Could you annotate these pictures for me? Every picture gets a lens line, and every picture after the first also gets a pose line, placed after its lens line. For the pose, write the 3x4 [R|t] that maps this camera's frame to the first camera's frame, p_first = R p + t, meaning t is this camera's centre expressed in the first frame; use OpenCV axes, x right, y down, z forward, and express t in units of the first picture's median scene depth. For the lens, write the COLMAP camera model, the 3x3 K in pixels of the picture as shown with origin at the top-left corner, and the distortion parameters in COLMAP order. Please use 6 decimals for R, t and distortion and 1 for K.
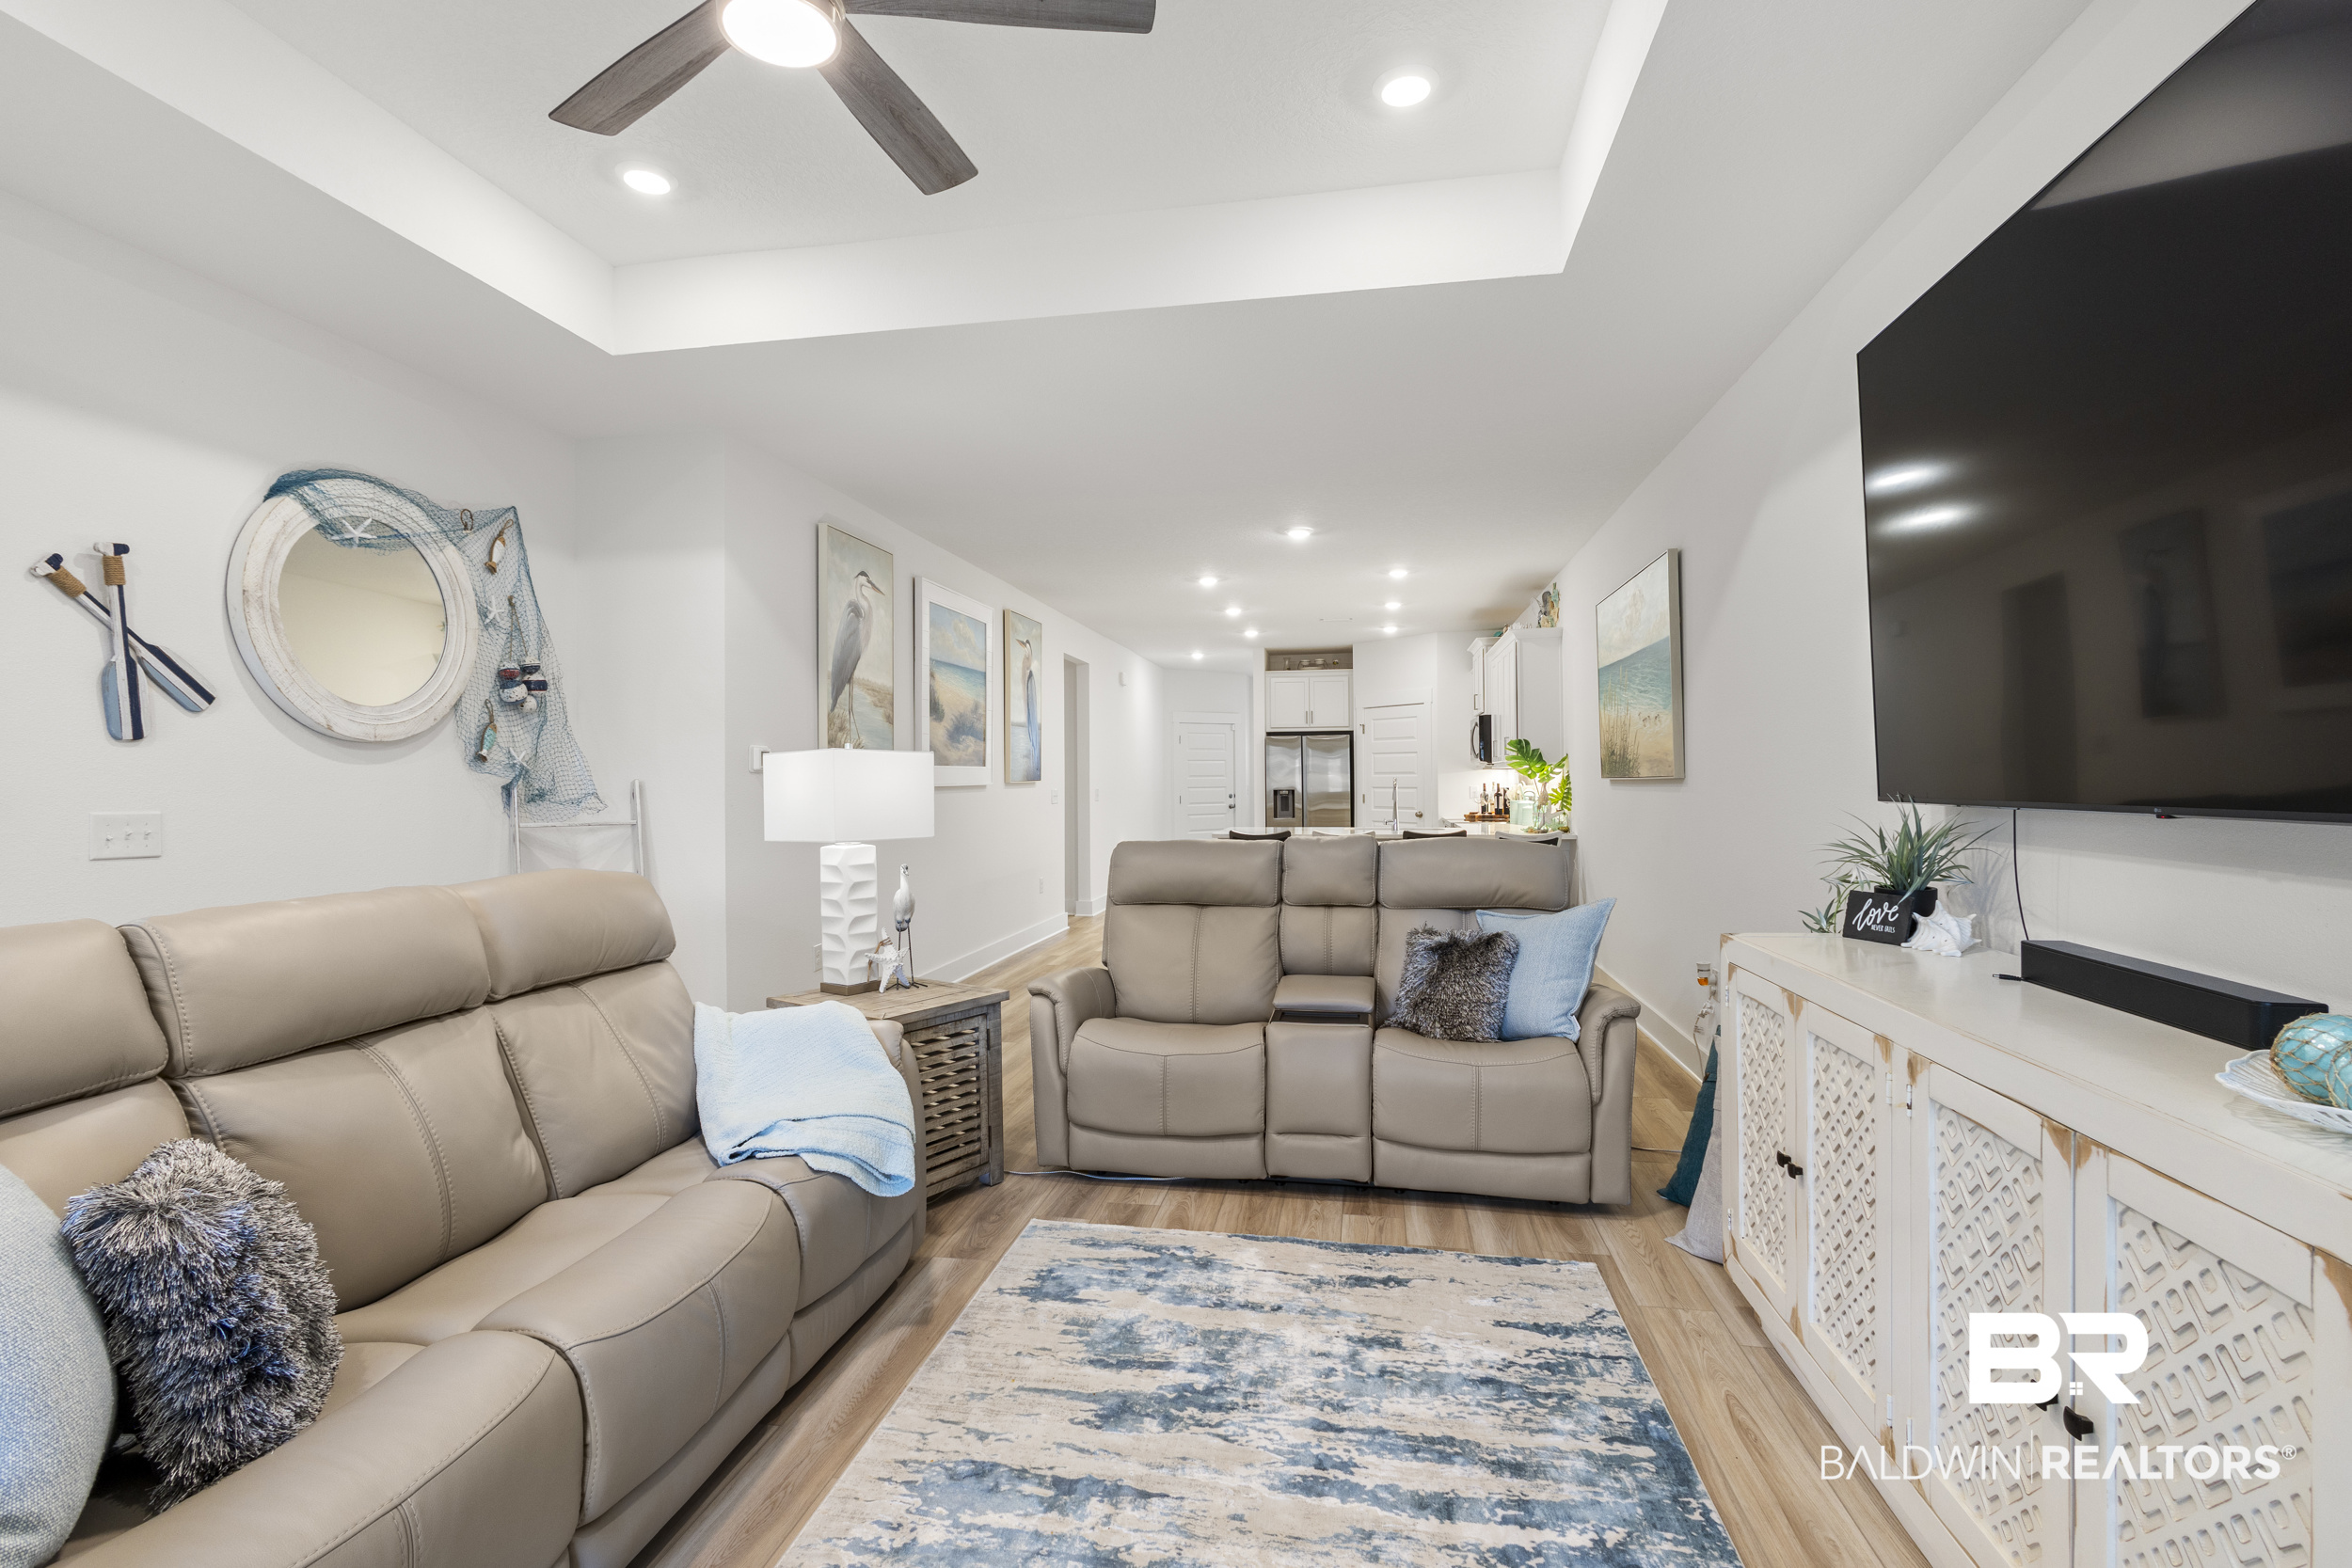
lens RADIAL K [[1079.1, 0, 1178.1], [0, 1079.1, 781.2], [0, 0, 1]] dist [0.003533, 0.000612]
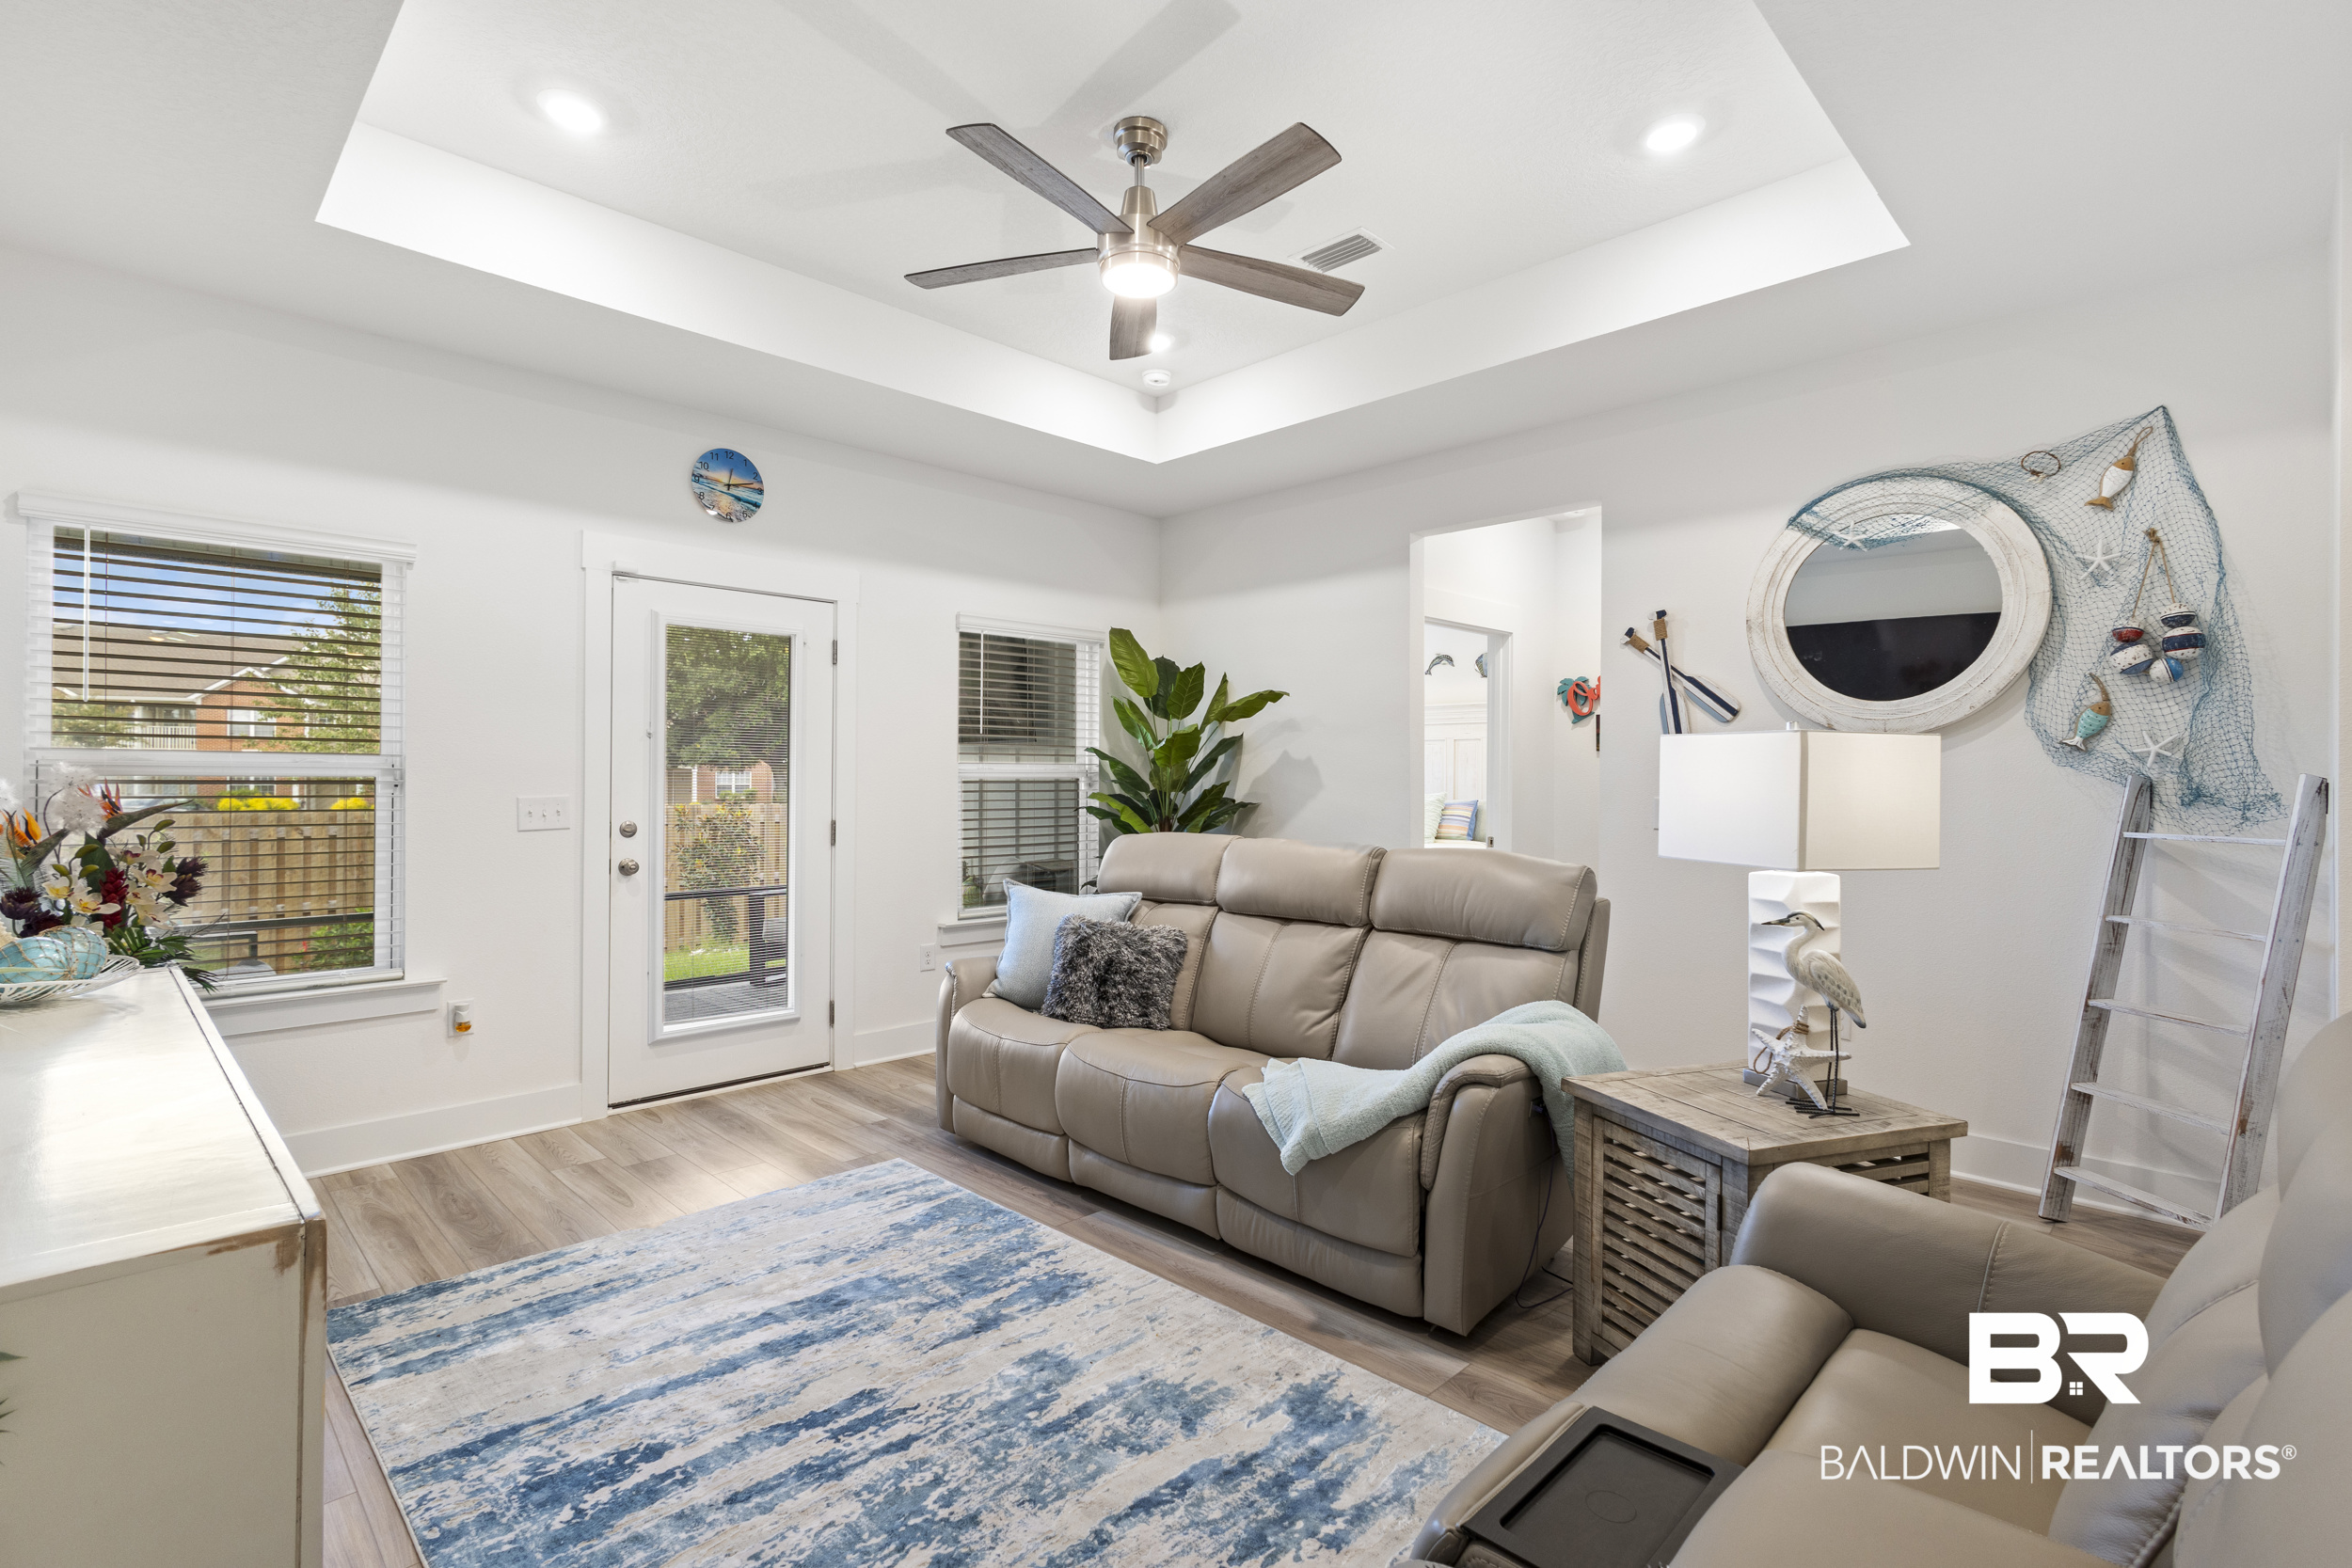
lens RADIAL K [[1079.1, 0, 1181.8], [0, 1079.1, 781.2], [0, 0, 1]] dist [0.003533, 0.000612]
pose [[-0.563744, 0.011972, -0.825863, 0.589909], [0.004546, 0.999925, 0.011392, -0.012487], [0.825937, 0.002668, -0.563756, 1.330147]]
